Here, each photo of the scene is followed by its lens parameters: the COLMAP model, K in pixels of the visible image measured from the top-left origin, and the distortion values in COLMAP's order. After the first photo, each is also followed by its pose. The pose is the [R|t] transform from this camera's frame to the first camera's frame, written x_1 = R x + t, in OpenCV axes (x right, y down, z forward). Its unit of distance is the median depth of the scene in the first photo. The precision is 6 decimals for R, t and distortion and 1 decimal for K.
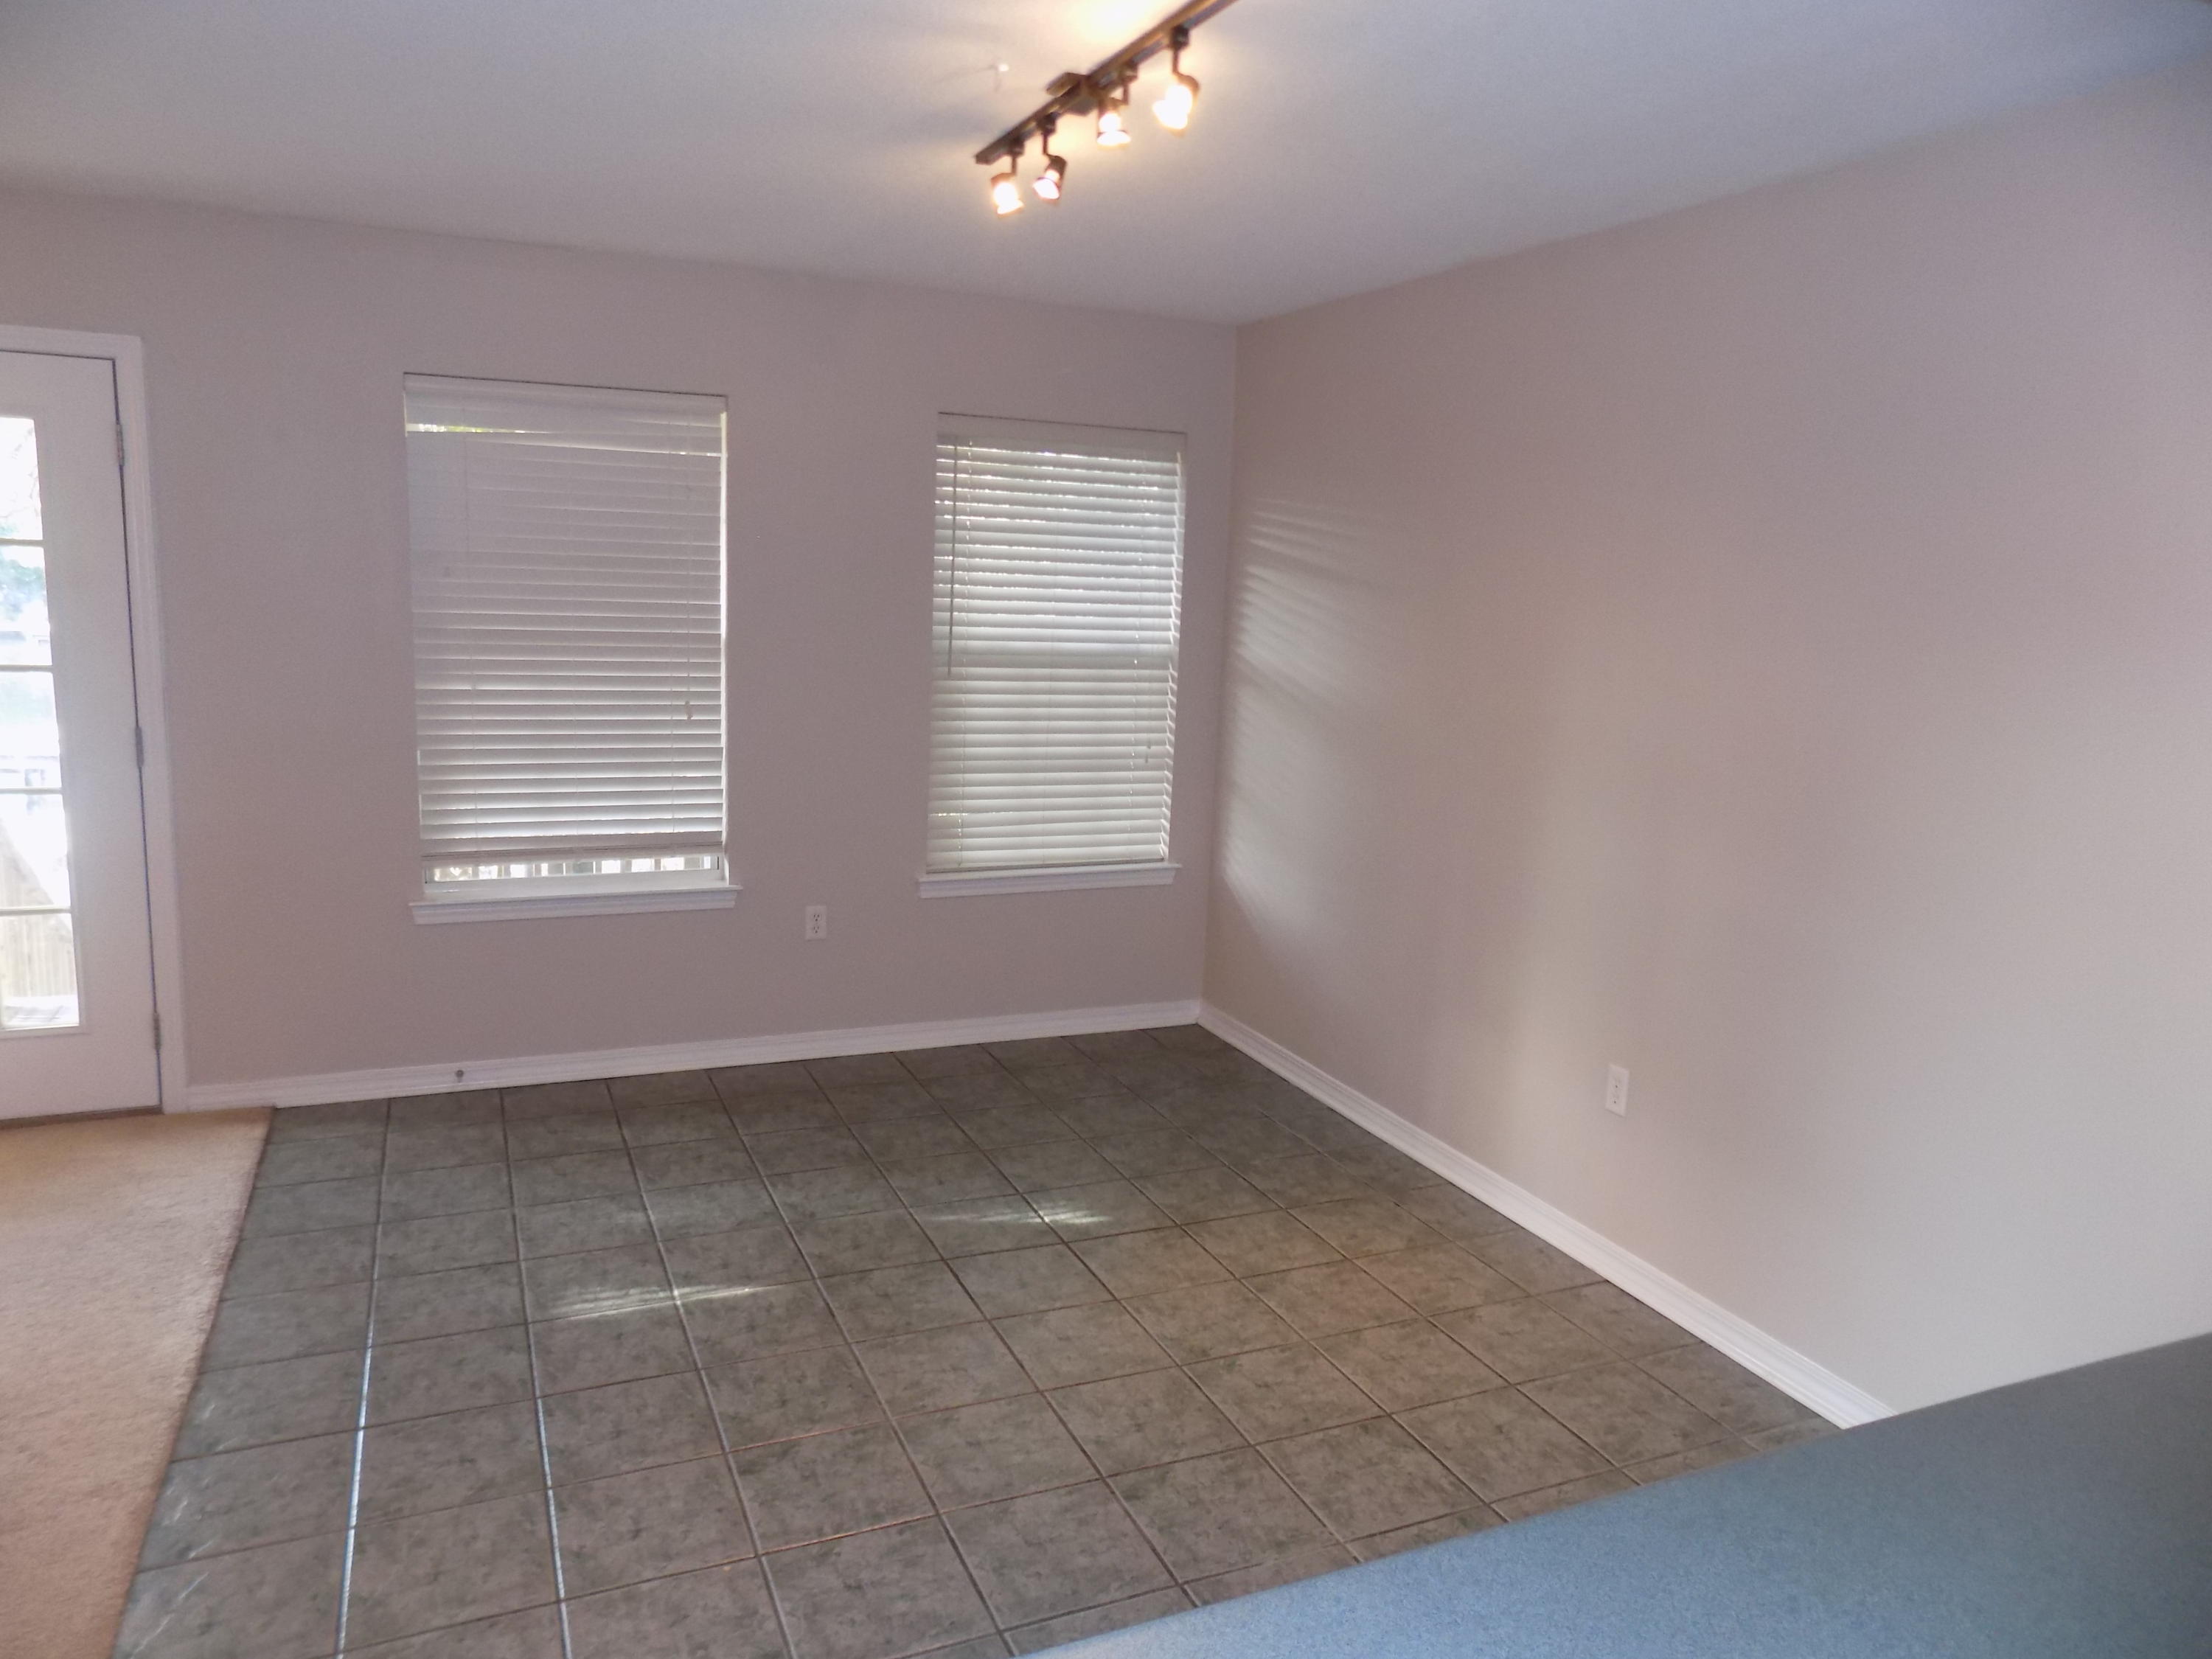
lens RADIAL K [[1490.9, 0, 1108.8], [0, 1490.9, 817.8], [0, 0, 1]] dist [-0.083312, 0.078847]
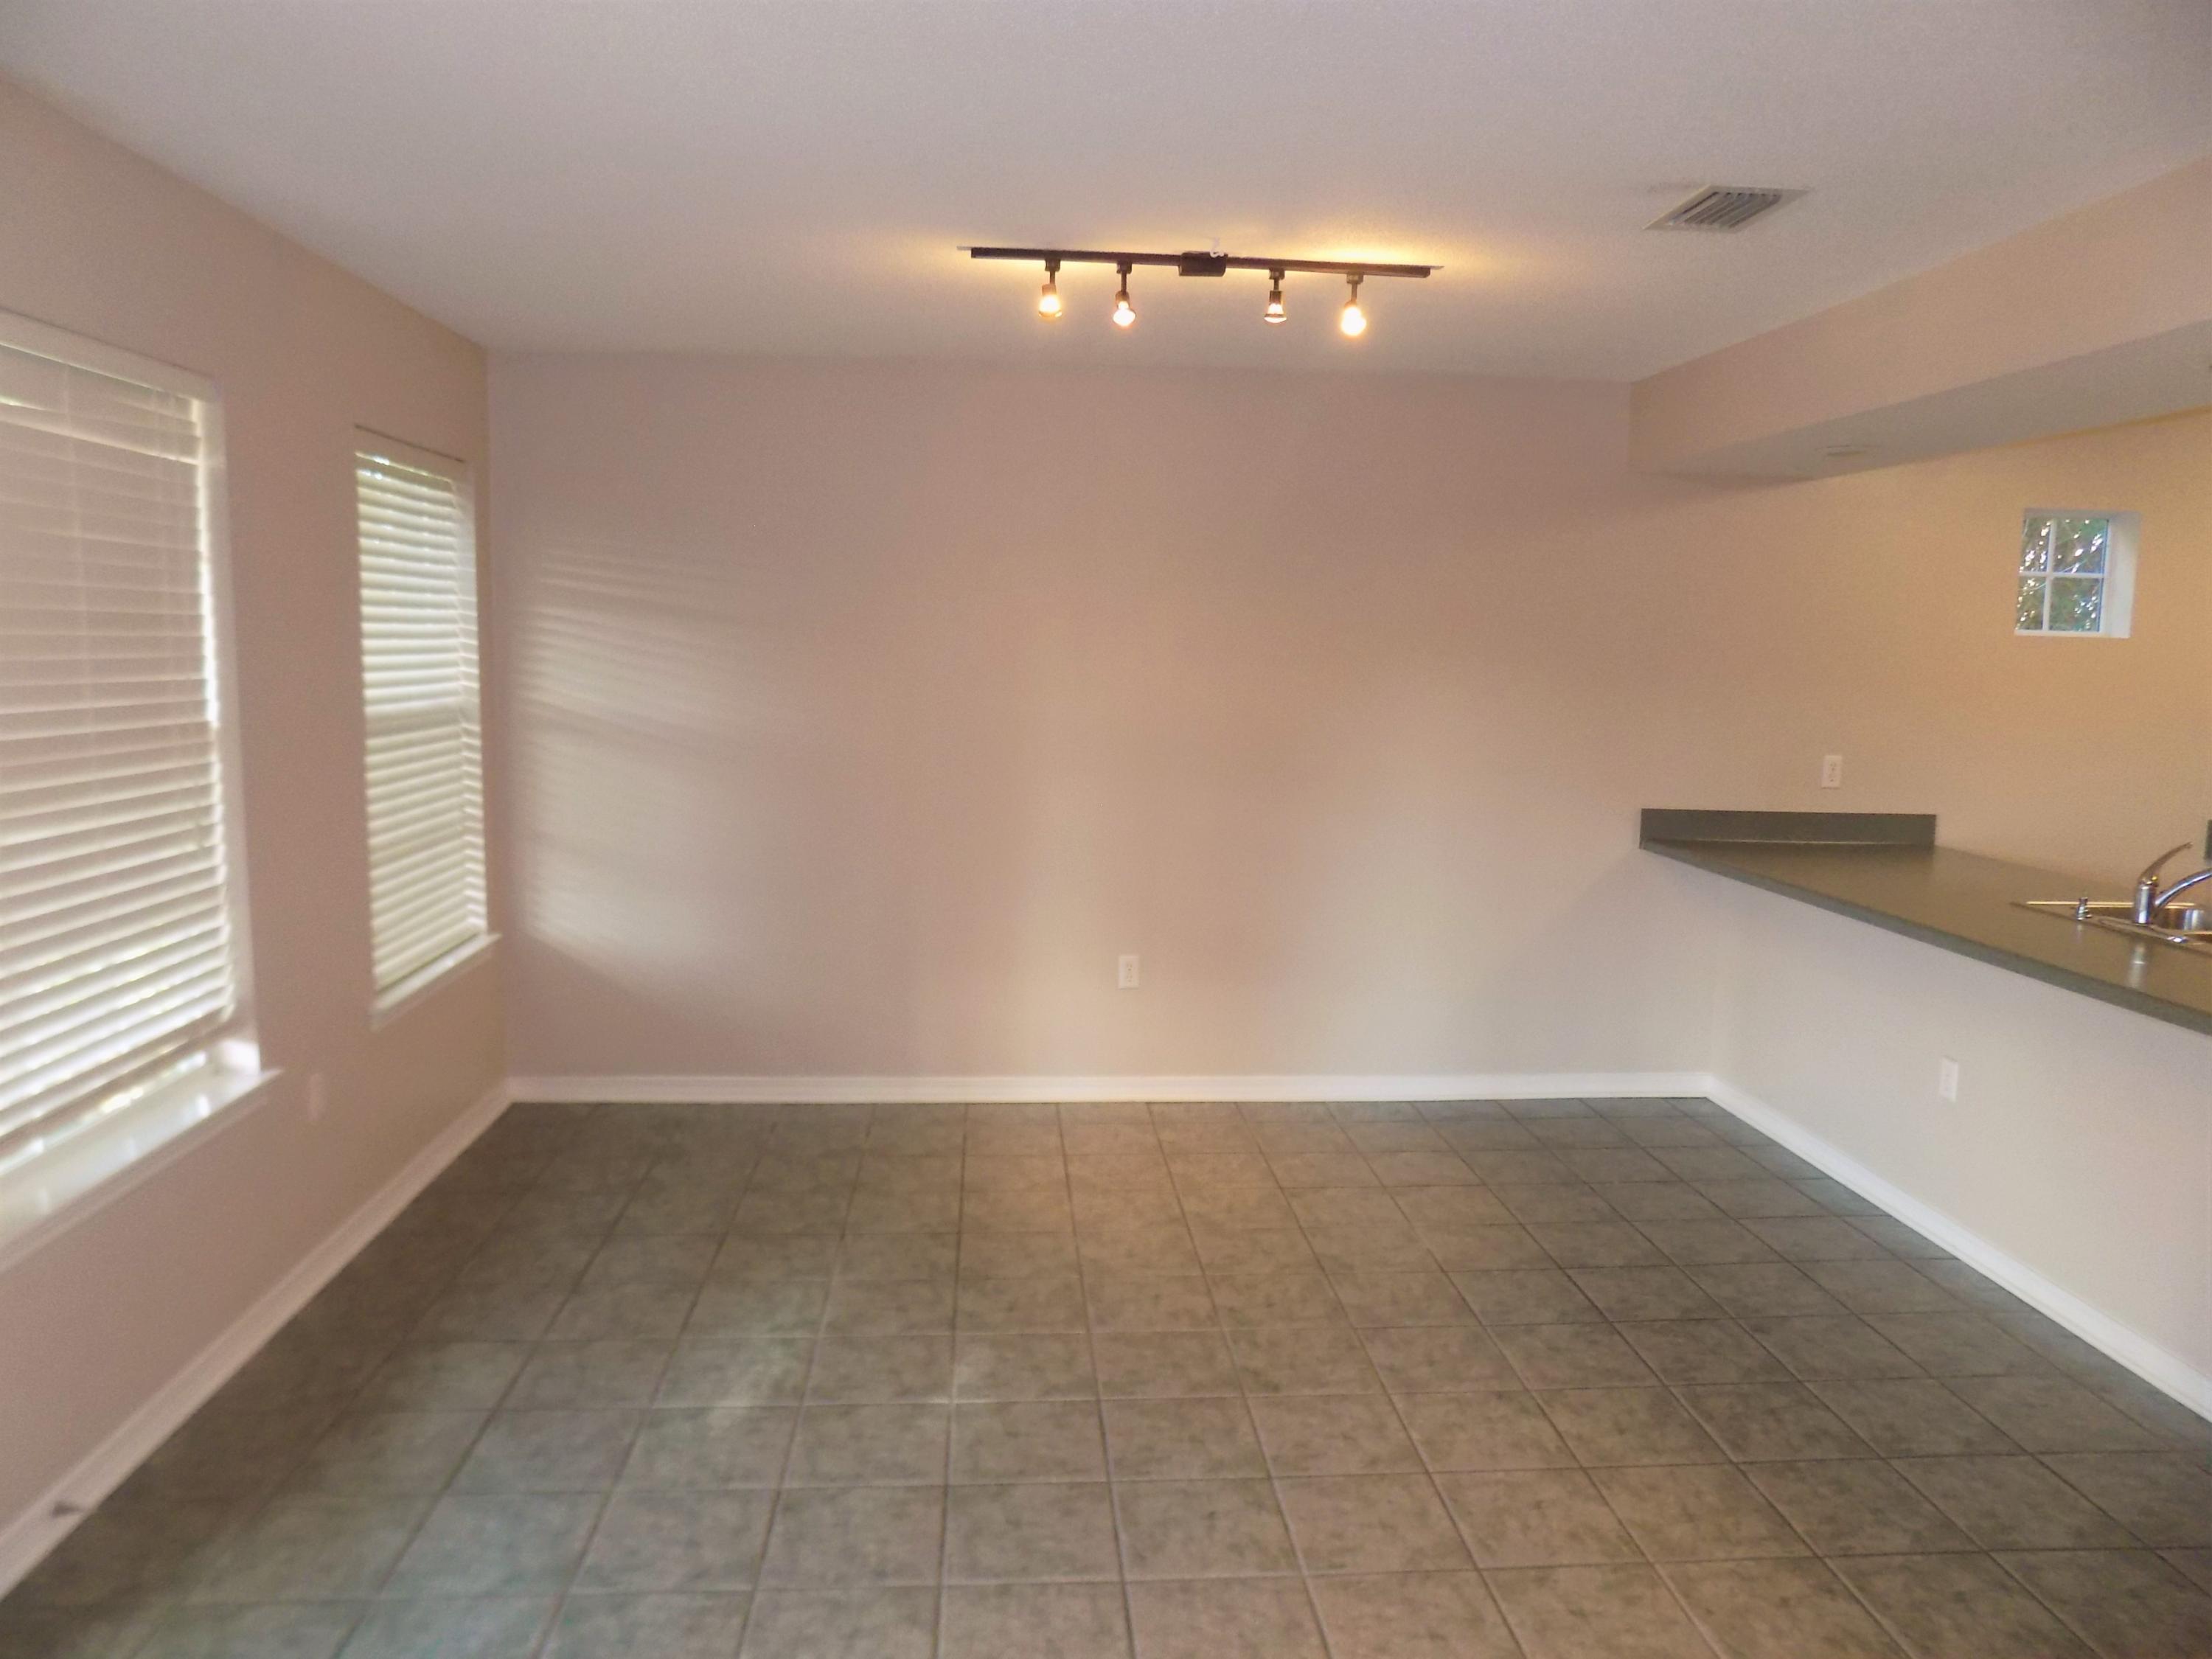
lens RADIAL K [[1518.6, 0, 1110.8], [0, 1518.6, 820.3], [0, 0, 1]] dist [-0.041214, 0.004397]
pose [[0.342052, -0.146964, 0.928118, -0.770459], [0.150181, 0.983548, 0.100393, -0.084804], [-0.927602, 0.105046, 0.358495, 0.361720]]
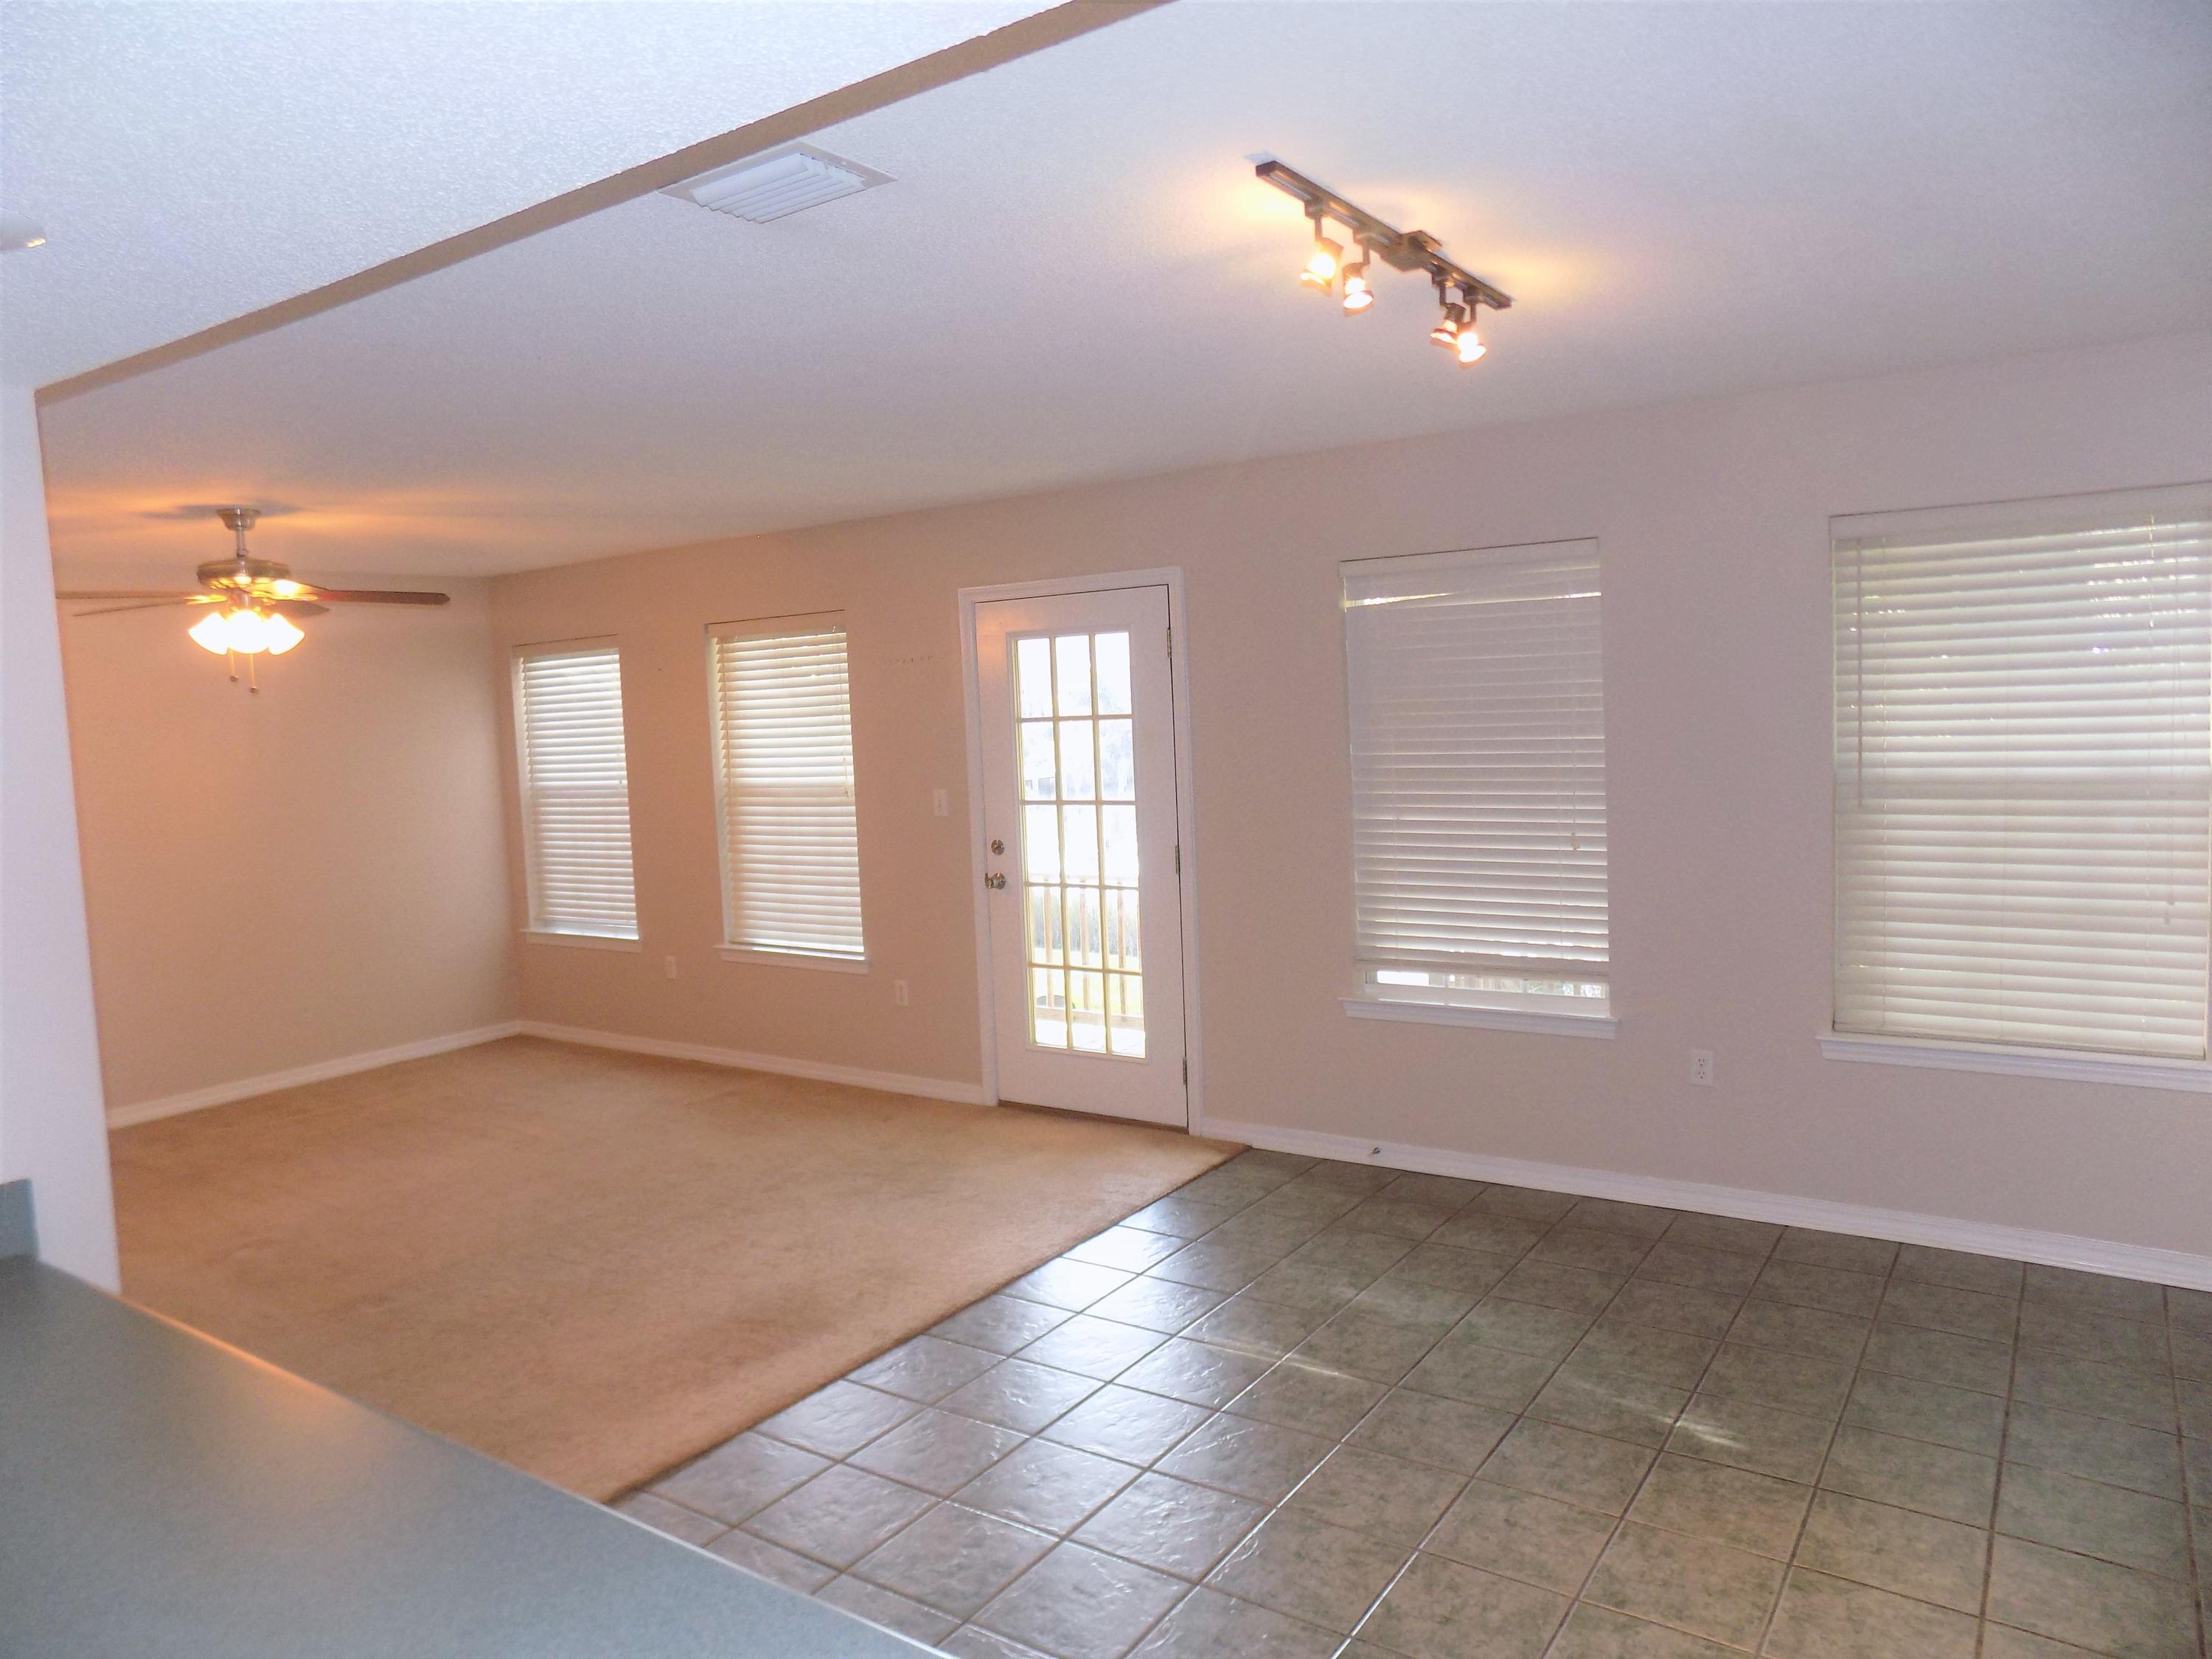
lens RADIAL K [[1490.9, 0, 1108.8], [0, 1490.9, 817.8], [0, 0, 1]] dist [-0.083312, 0.078847]
pose [[0.525554, 0.005011, -0.850745, 0.419342], [-0.076828, 0.996176, -0.041593, -0.021067], [0.847284, 0.087220, 0.523930, 0.180502]]
